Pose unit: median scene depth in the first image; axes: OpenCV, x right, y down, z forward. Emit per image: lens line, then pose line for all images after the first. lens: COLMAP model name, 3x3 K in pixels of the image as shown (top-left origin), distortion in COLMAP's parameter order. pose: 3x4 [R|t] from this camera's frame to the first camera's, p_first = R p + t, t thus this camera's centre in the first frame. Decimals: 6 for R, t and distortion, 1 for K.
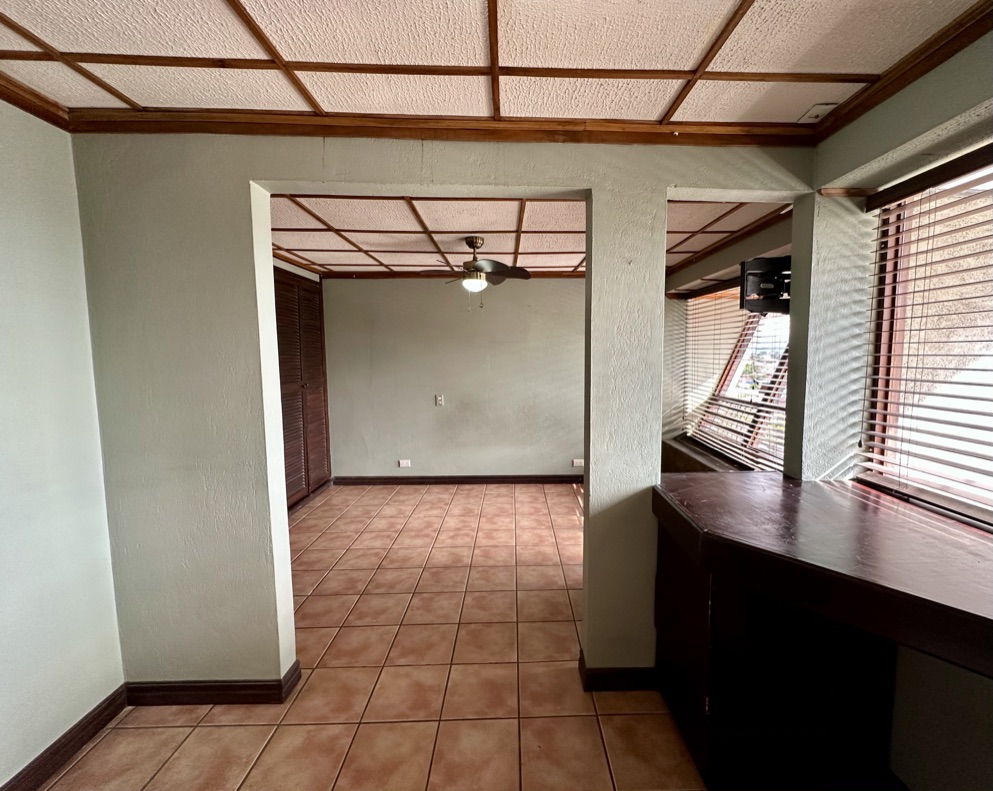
lens RADIAL K [[427.8, 0, 525.2], [0, 427.8, 392.3], [0, 0, 1]] dist [0.000183, 0.000058]
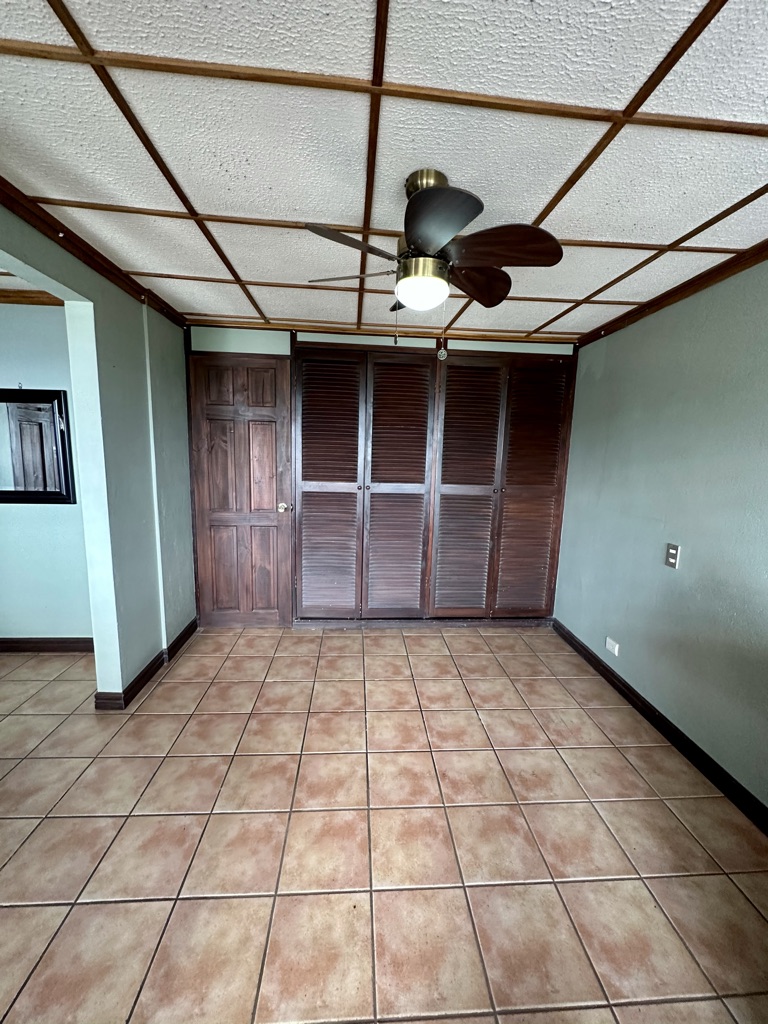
lens RADIAL K [[408.6, 0, 387.6], [0, 408.6, 513.8], [0, 0, 1]] dist [-0.004441, 0.000024]
pose [[0.041430, 0.162353, -0.985863, 0.293826], [-0.122580, 0.980082, 0.156249, -0.078997], [0.991593, 0.114374, 0.060507, 0.850853]]
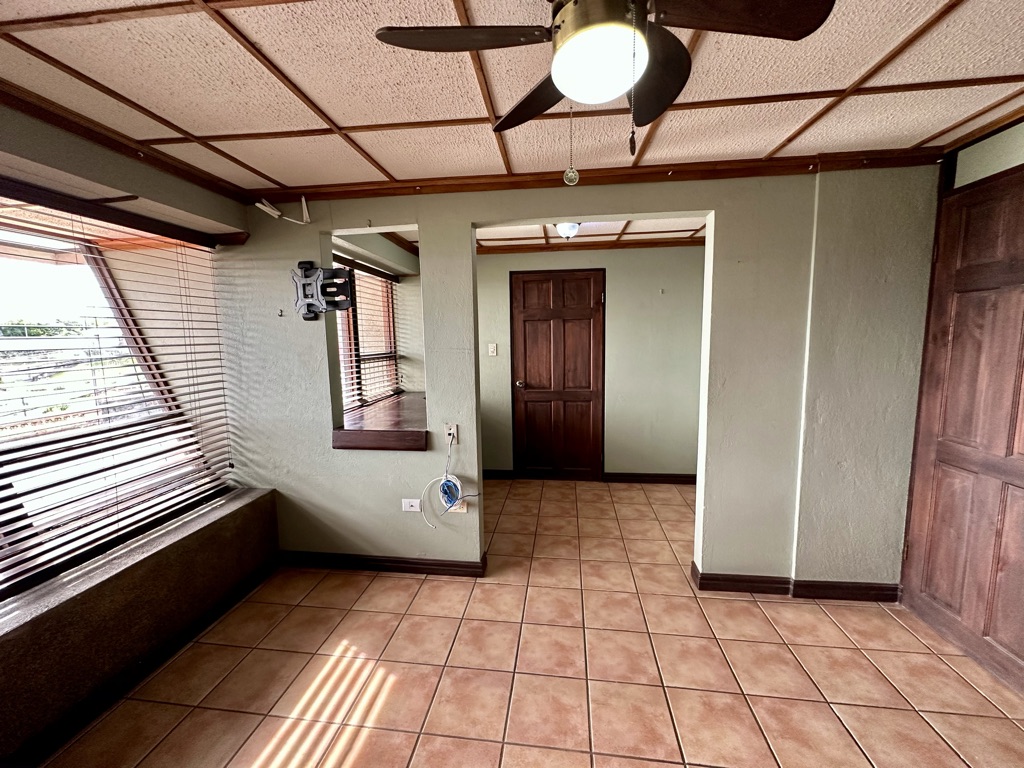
lens RADIAL K [[408.6, 0, 508.9], [0, 408.6, 387.0], [0, 0, 1]] dist [-0.004441, 0.000024]
pose [[-0.985570, -0.000804, 0.169269, -0.091501], [0.035029, 0.977374, 0.208597, -0.102635], [-0.165607, 0.211517, -0.963242, 1.127919]]
